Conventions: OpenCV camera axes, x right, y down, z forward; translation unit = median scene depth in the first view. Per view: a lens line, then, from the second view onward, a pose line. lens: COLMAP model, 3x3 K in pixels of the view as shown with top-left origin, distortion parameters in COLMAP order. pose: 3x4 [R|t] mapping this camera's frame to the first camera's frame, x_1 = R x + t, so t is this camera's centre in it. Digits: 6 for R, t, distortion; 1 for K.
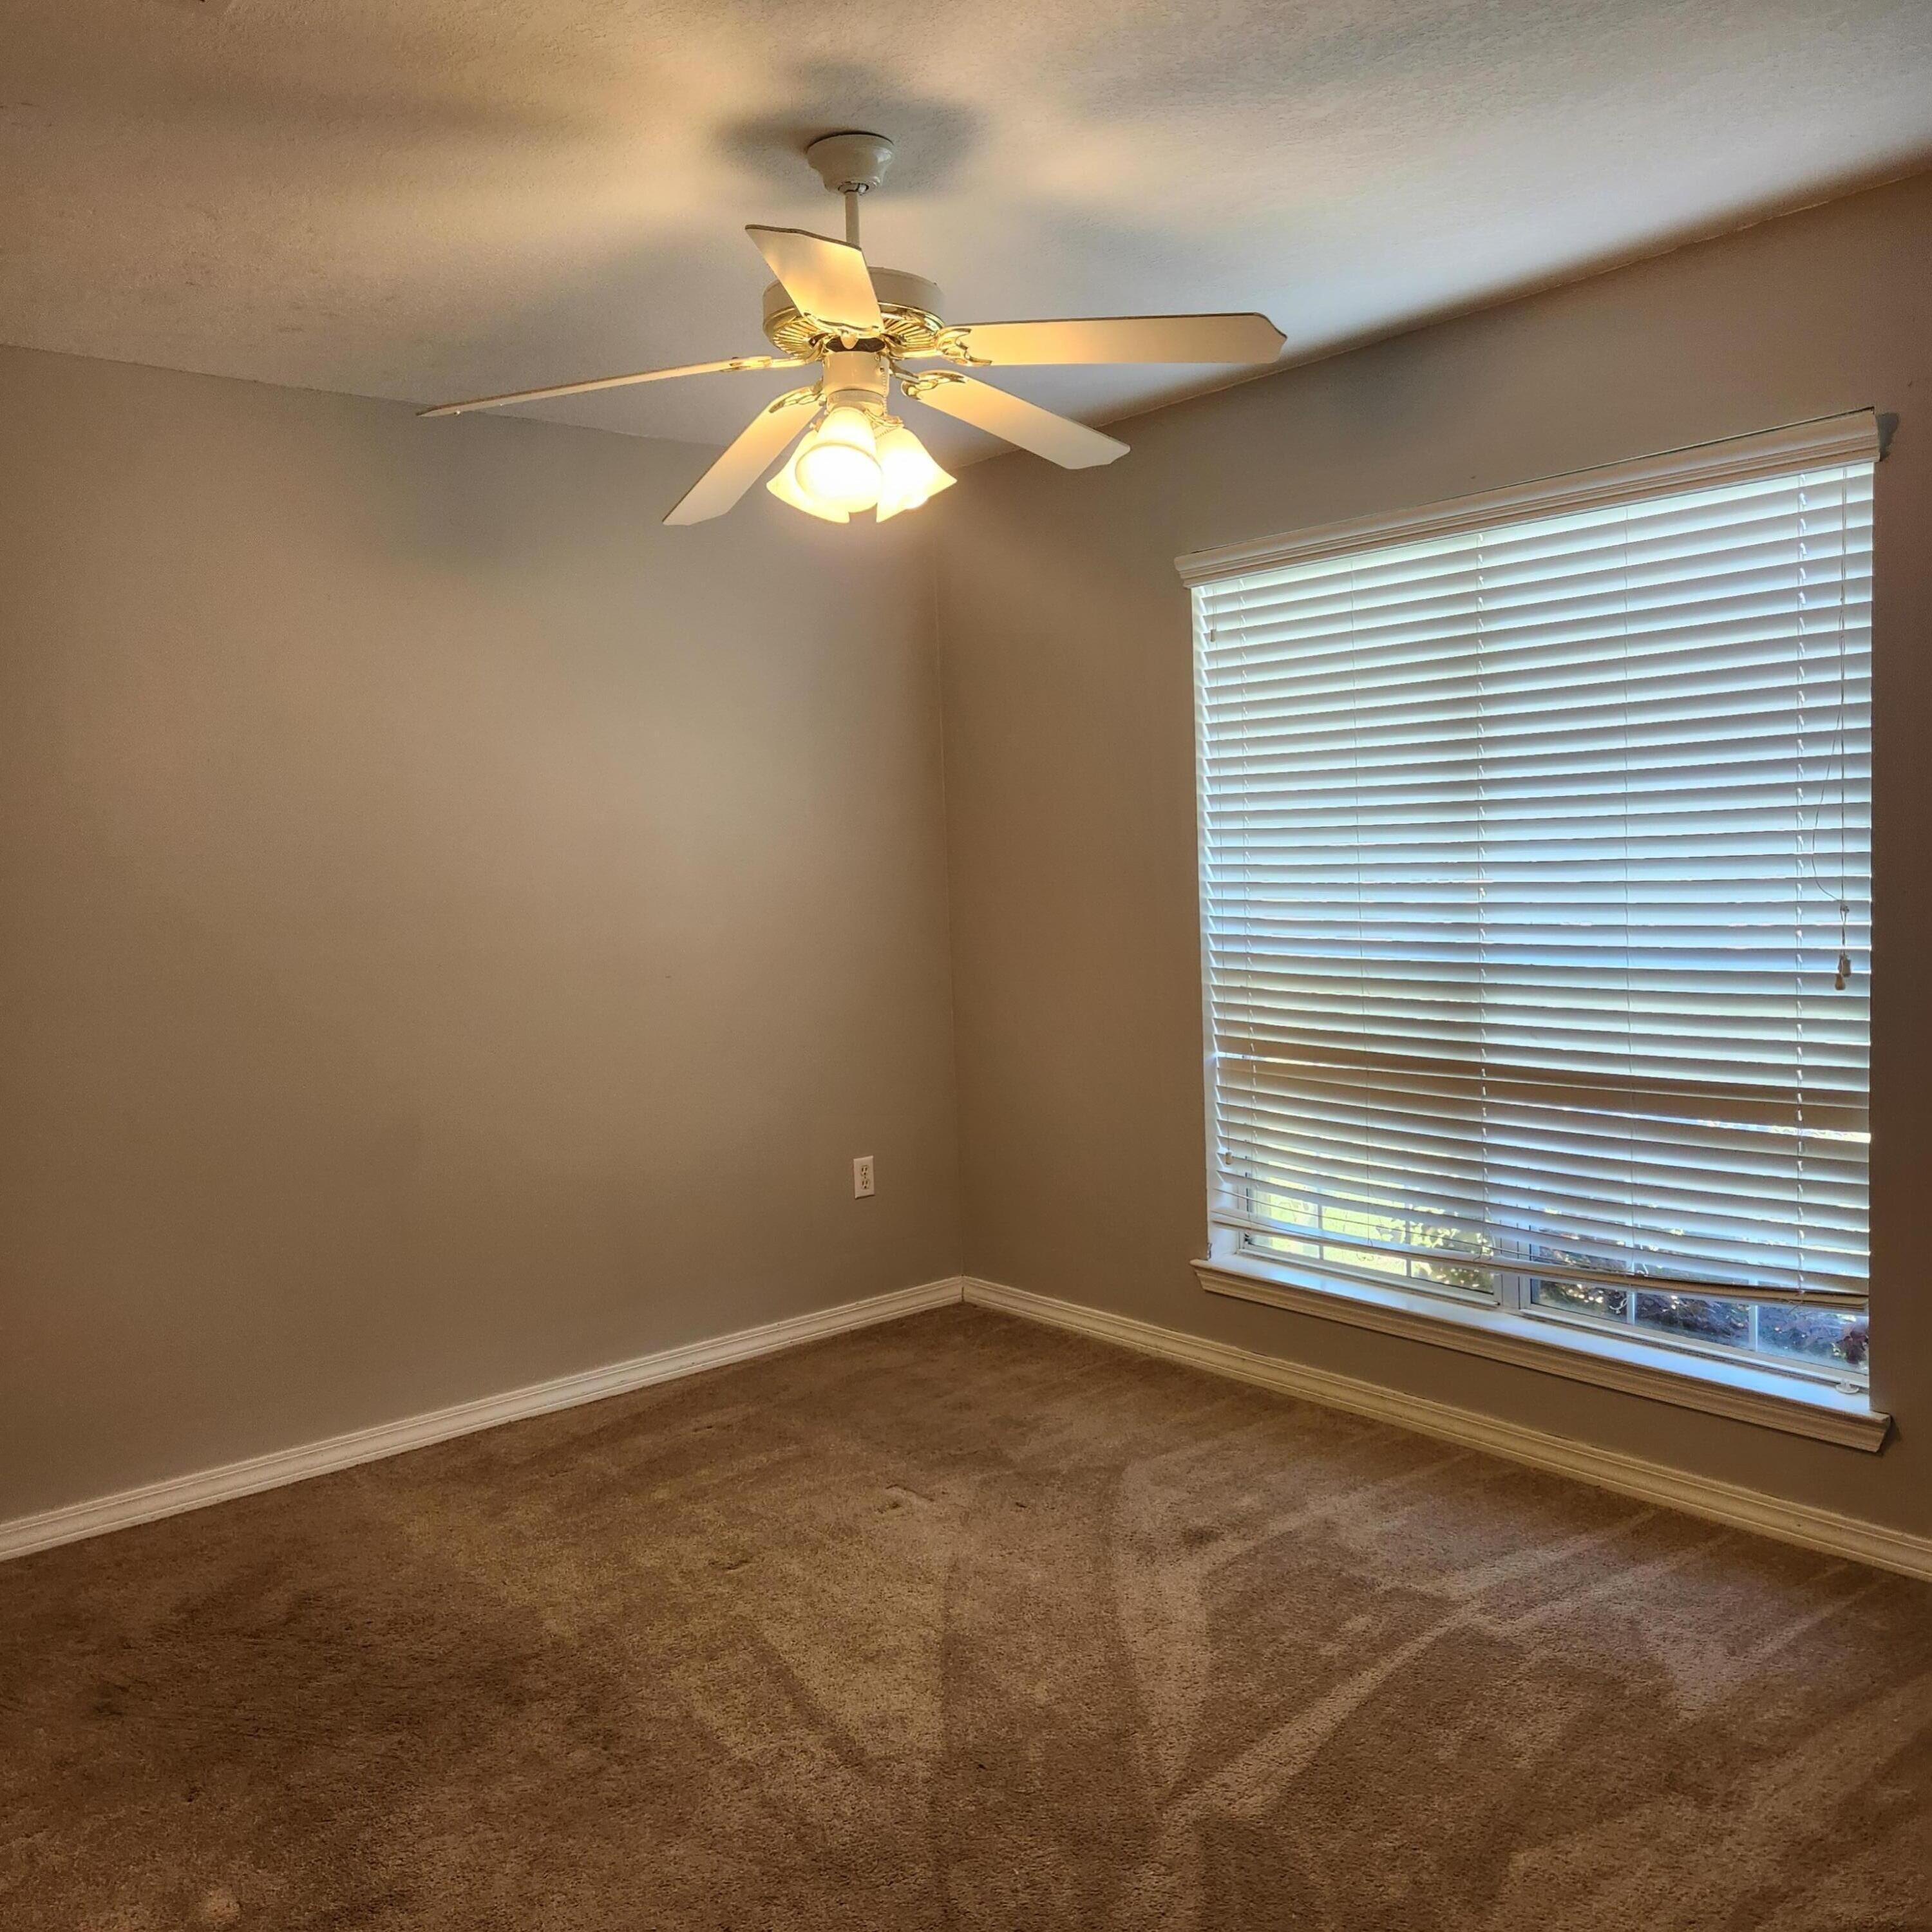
lens RADIAL K [[1720.6, 0, 959.5], [0, 1720.6, 962.3], [0, 0, 1]] dist [0.088011, -0.081272]
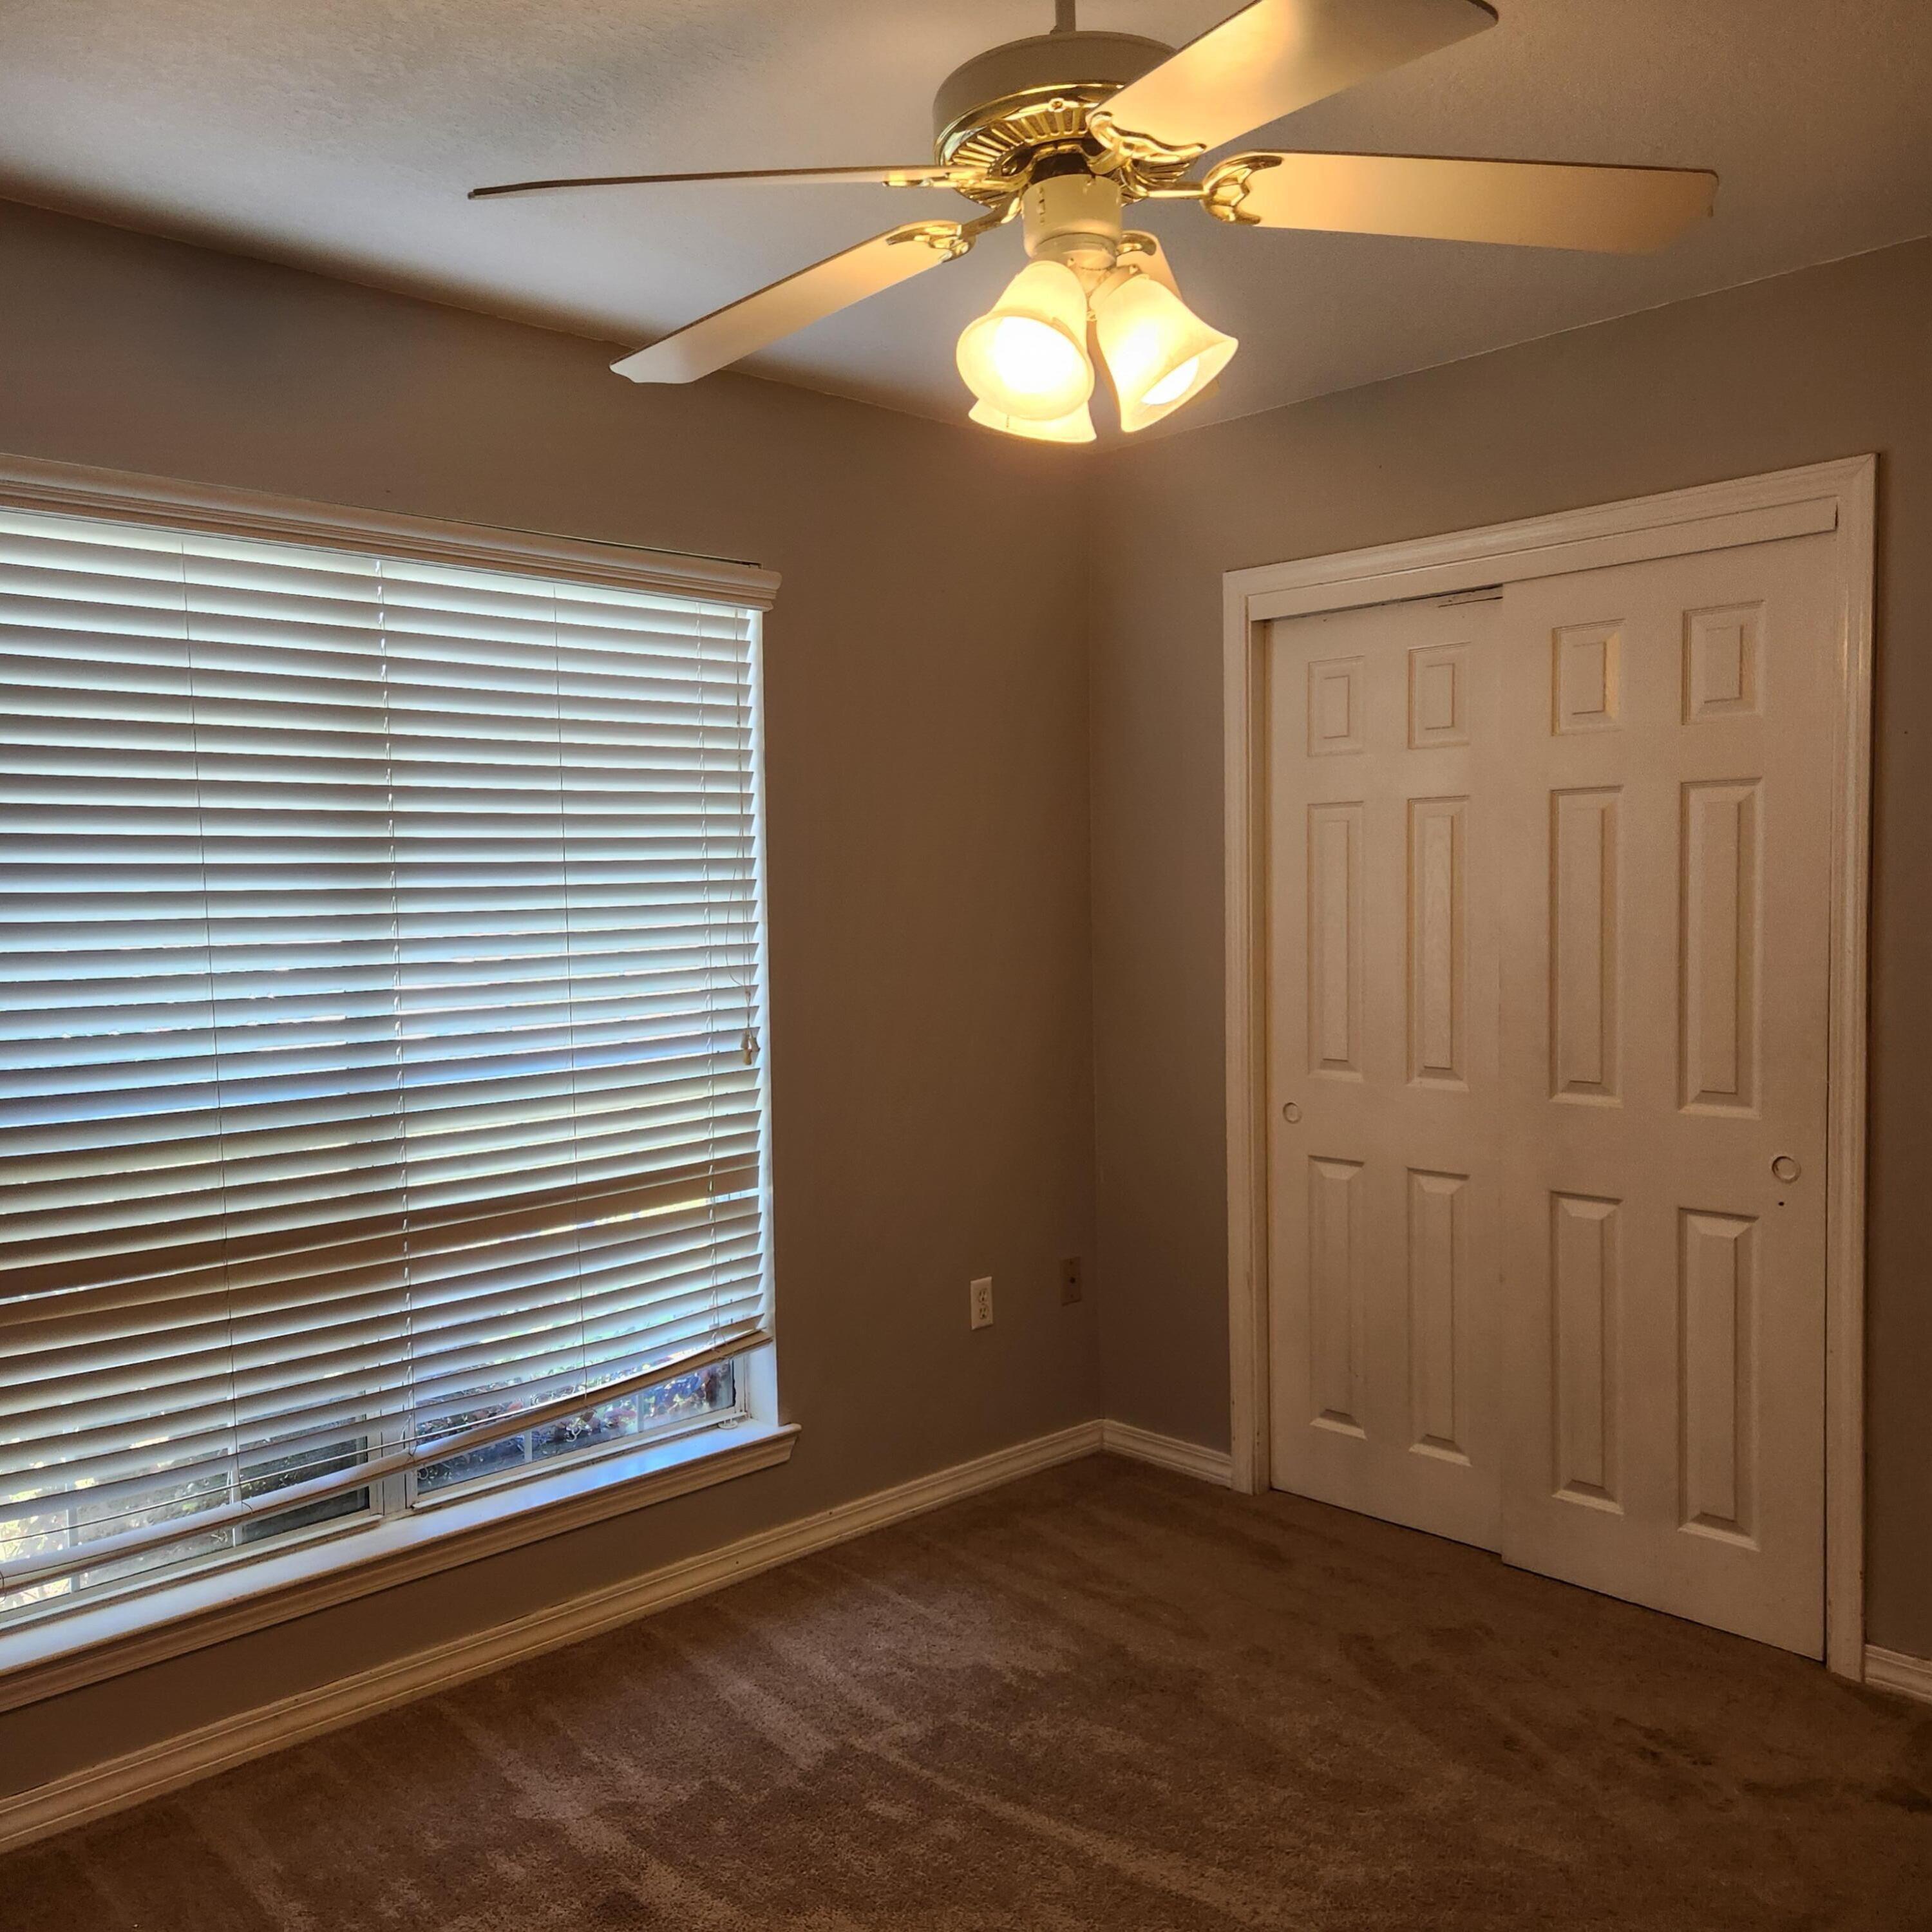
lens RADIAL K [[1720.6, 0, 957.1], [0, 1720.6, 971.1], [0, 0, 1]] dist [0.088011, -0.081272]
pose [[-0.065037, -0.018499, 0.997711, -0.560811], [0.092617, 0.995401, 0.024494, -0.053670], [-0.993576, 0.093998, -0.063025, 0.844617]]
